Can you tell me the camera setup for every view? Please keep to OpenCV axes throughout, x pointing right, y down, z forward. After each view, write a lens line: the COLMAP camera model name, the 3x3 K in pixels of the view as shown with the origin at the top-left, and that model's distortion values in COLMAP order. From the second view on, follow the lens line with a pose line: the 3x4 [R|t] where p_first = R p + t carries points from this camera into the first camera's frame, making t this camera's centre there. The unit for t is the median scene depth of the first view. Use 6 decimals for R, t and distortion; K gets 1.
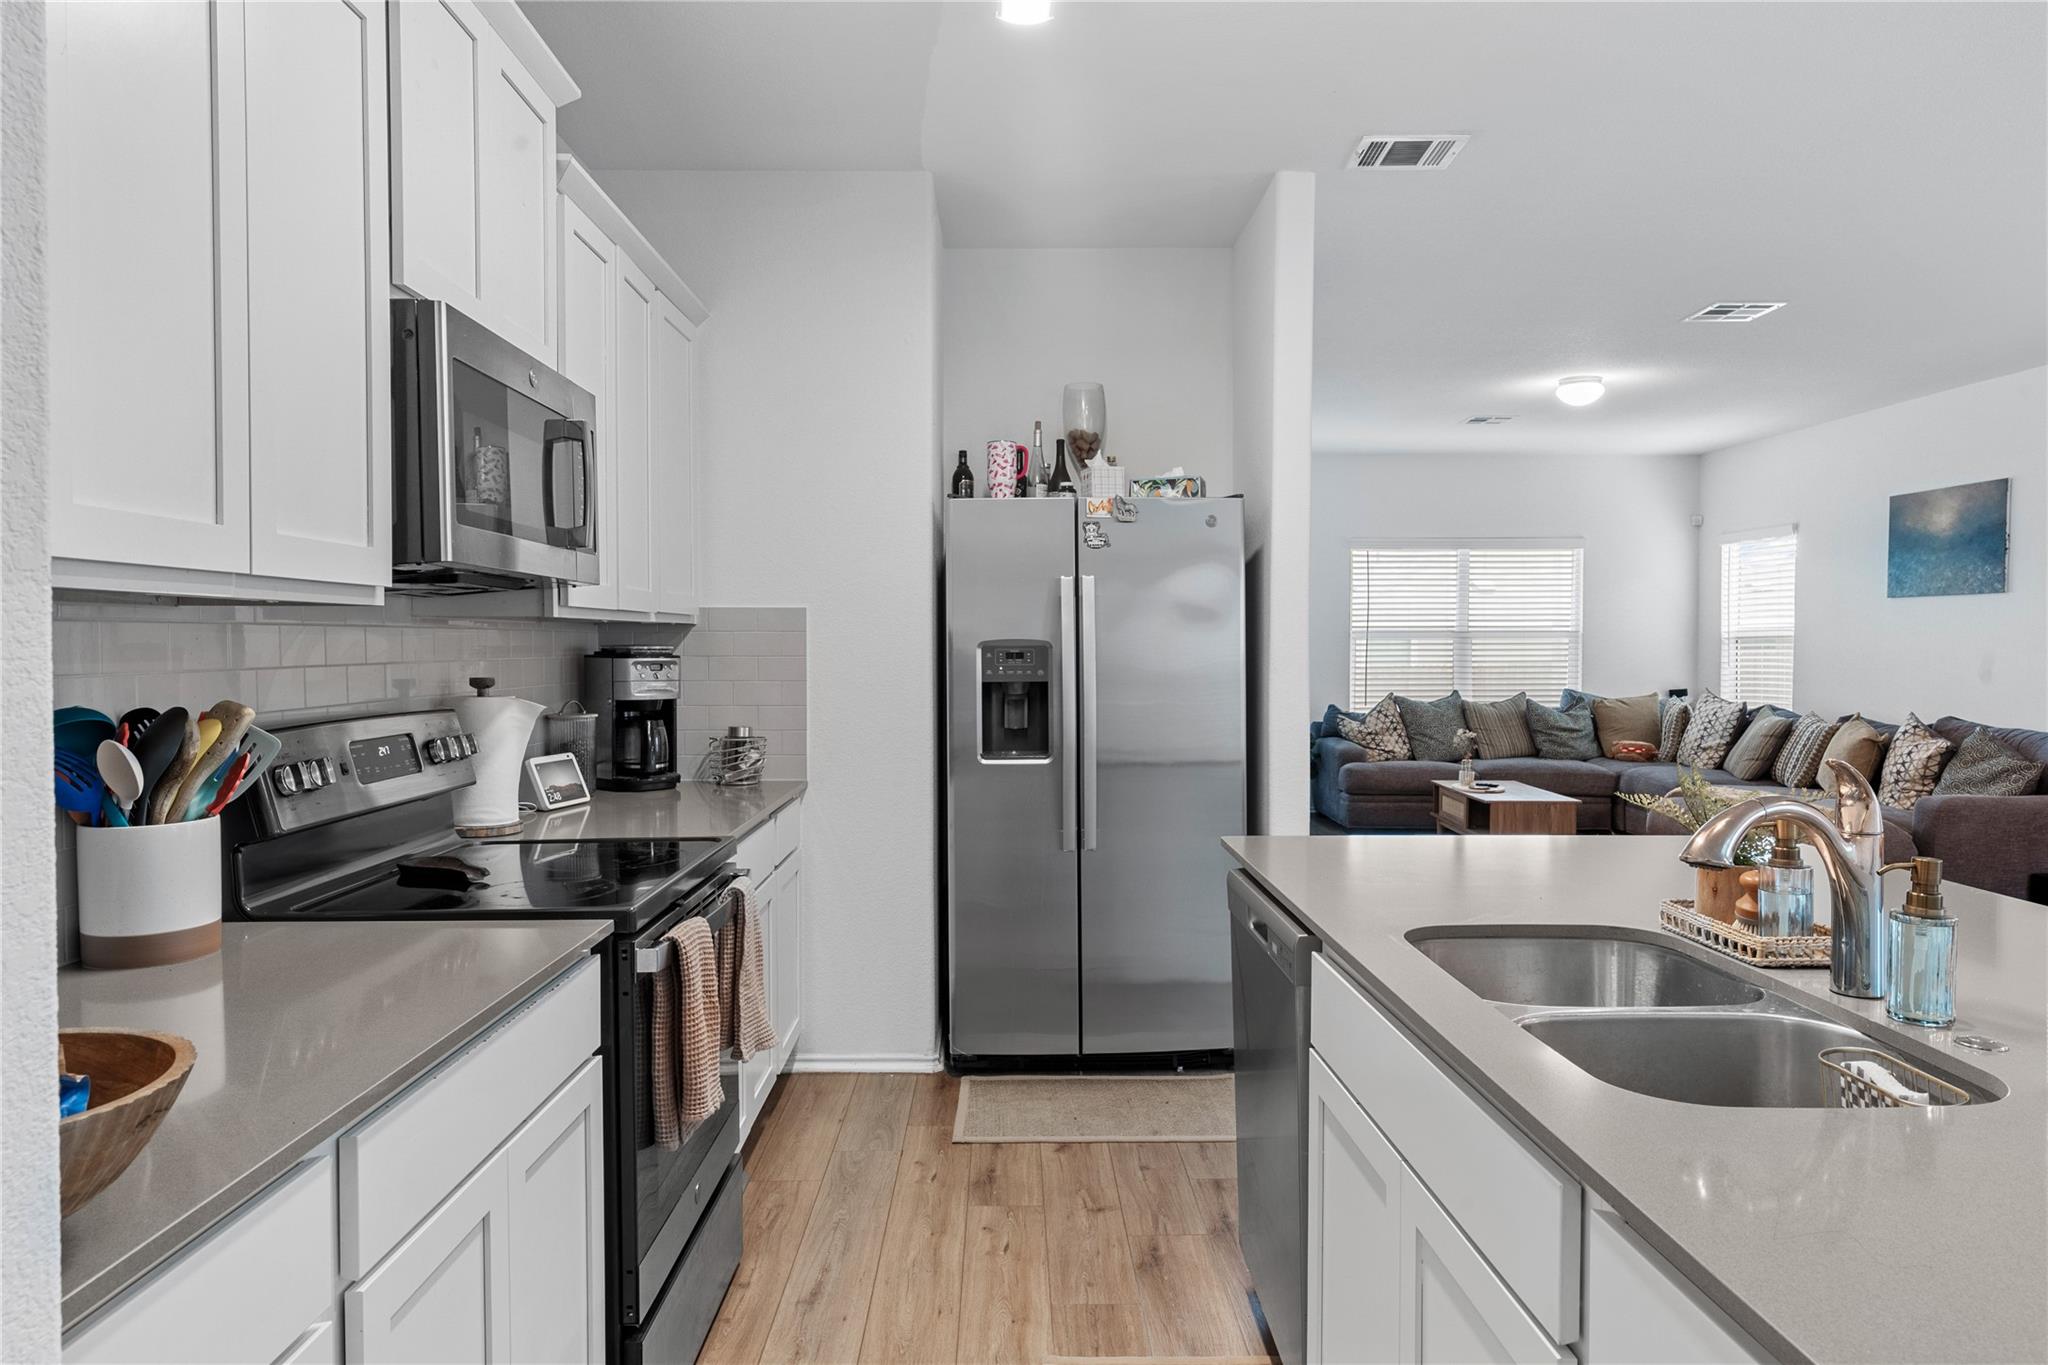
lens RADIAL K [[1308.9, 0, 1022.7], [0, 1308.9, 677.6], [0, 0, 1]] dist [0.001097, 0.001594]
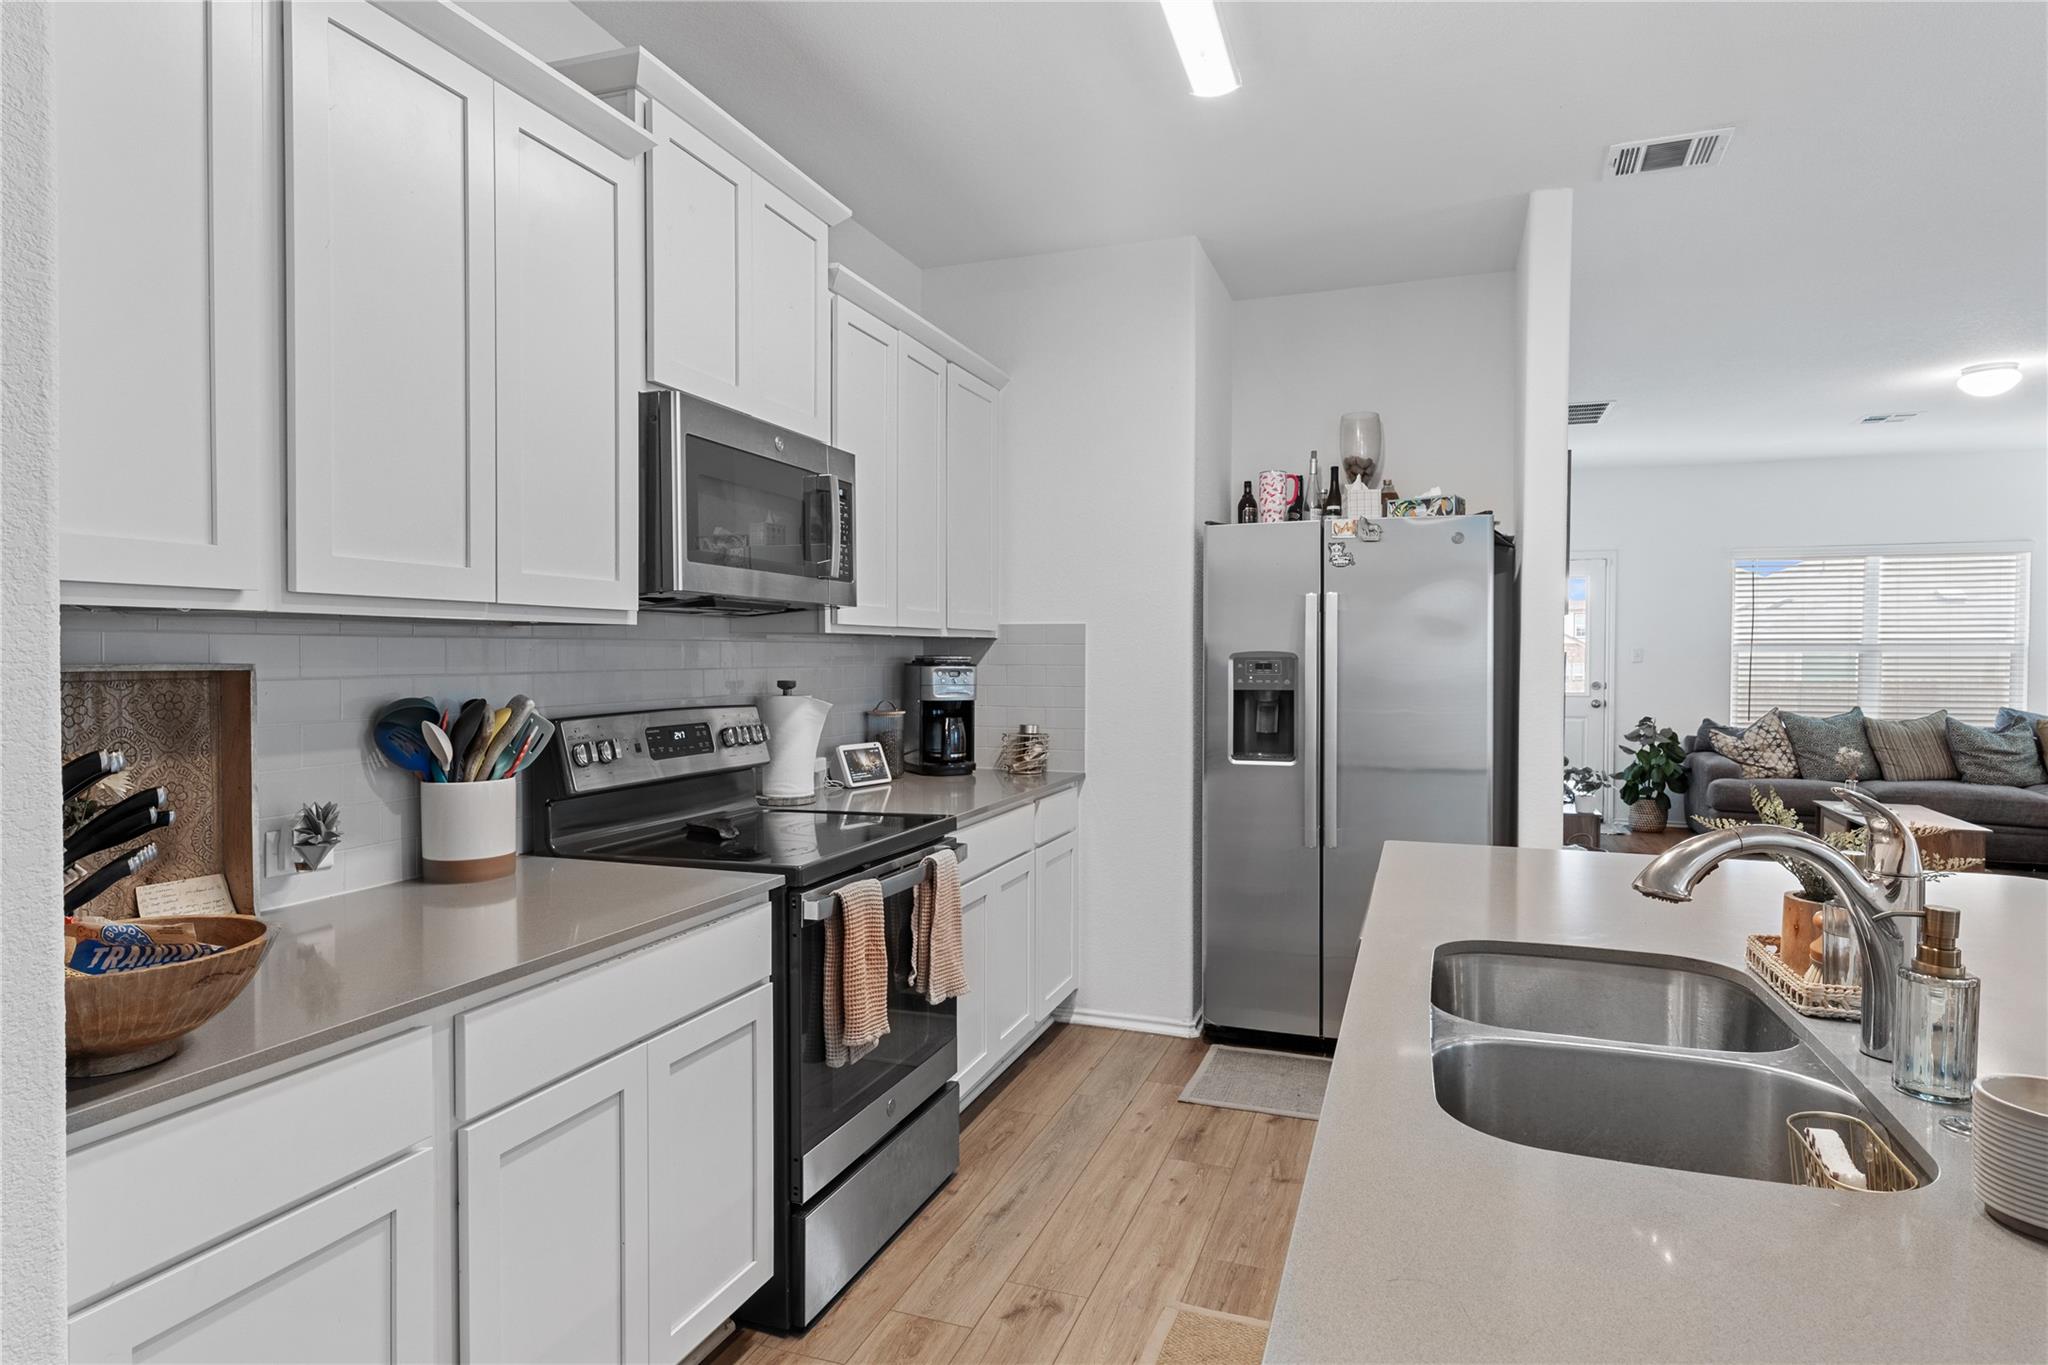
lens RADIAL K [[1148.1, 0, 1022.7], [0, 1148.1, 679.0], [0, 0, 1]] dist [0.007033, -0.003305]
pose [[0.935186, 0.011216, -0.353981, 0.176245], [-0.012860, 0.999915, -0.002292, -0.001555], [0.353925, 0.006696, 0.935250, 0.033267]]
